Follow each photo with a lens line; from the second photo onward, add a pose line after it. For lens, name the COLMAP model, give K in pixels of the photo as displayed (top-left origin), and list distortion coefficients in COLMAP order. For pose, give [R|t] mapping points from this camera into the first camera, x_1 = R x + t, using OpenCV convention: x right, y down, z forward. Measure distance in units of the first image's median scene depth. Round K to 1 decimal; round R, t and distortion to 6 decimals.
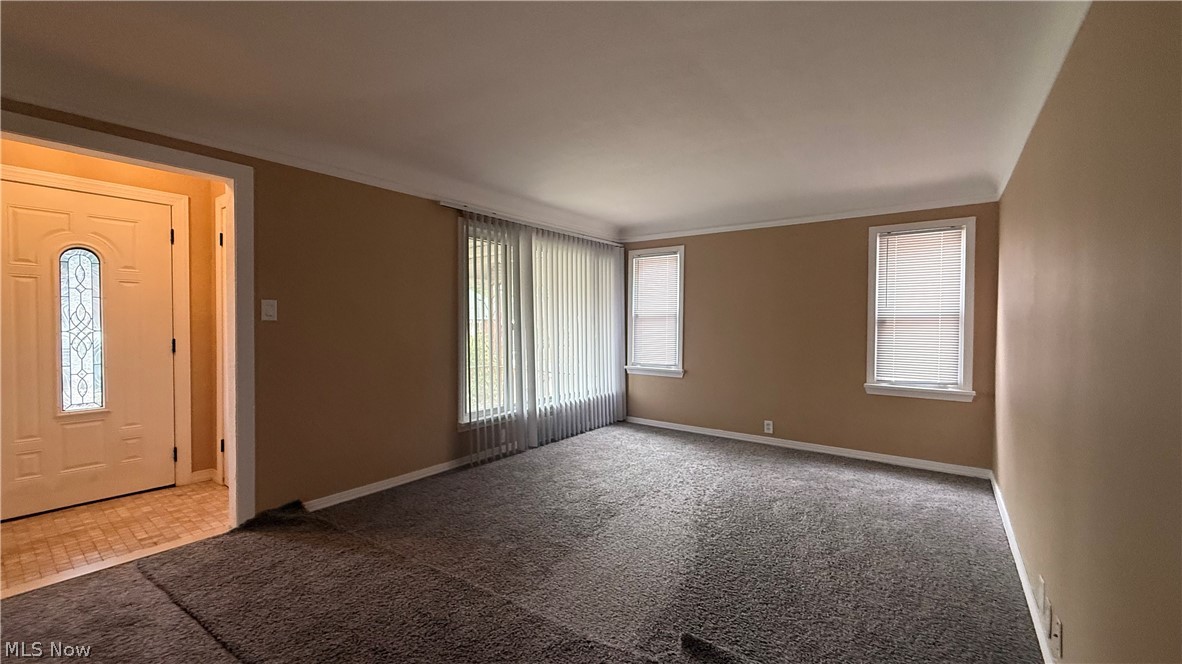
lens RADIAL K [[474.1, 0, 584.5], [0, 474.1, 333.3], [0, 0, 1]] dist [0.004602, -0.000053]
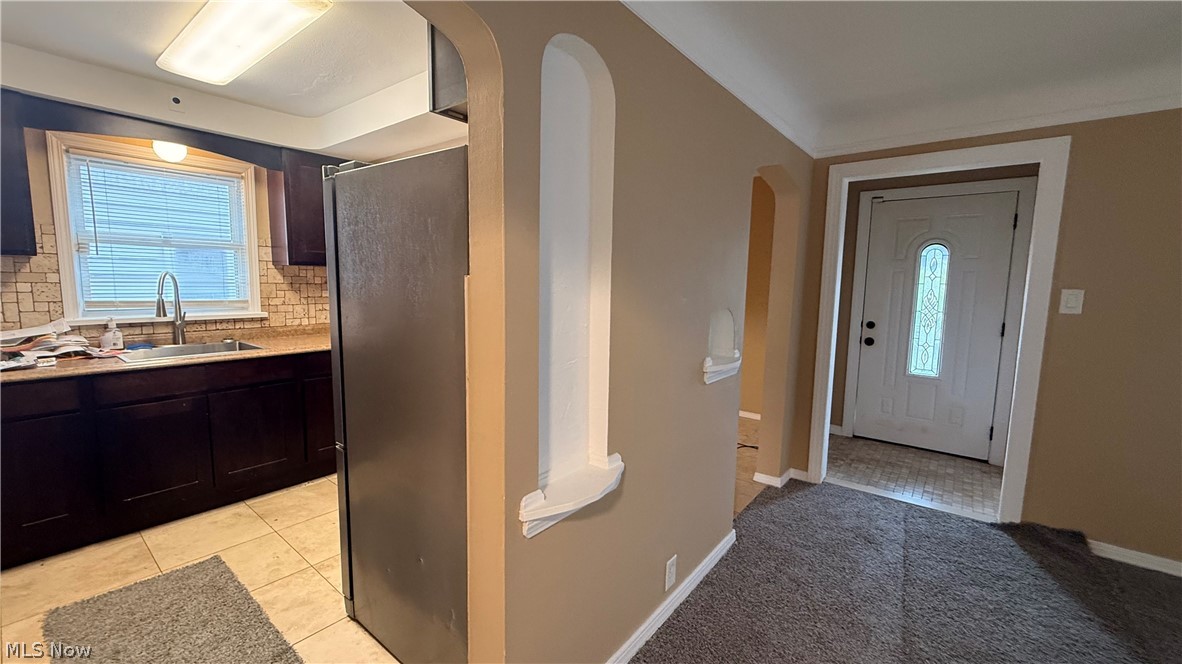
lens RADIAL K [[474.1, 0, 588.5], [0, 474.1, 331.4], [0, 0, 1]] dist [0.004602, -0.000053]
pose [[-0.018399, 0.105039, -0.994298, 0.160010], [-0.042408, 0.993489, 0.105738, -0.038114], [0.998931, 0.044111, -0.013824, 0.113842]]
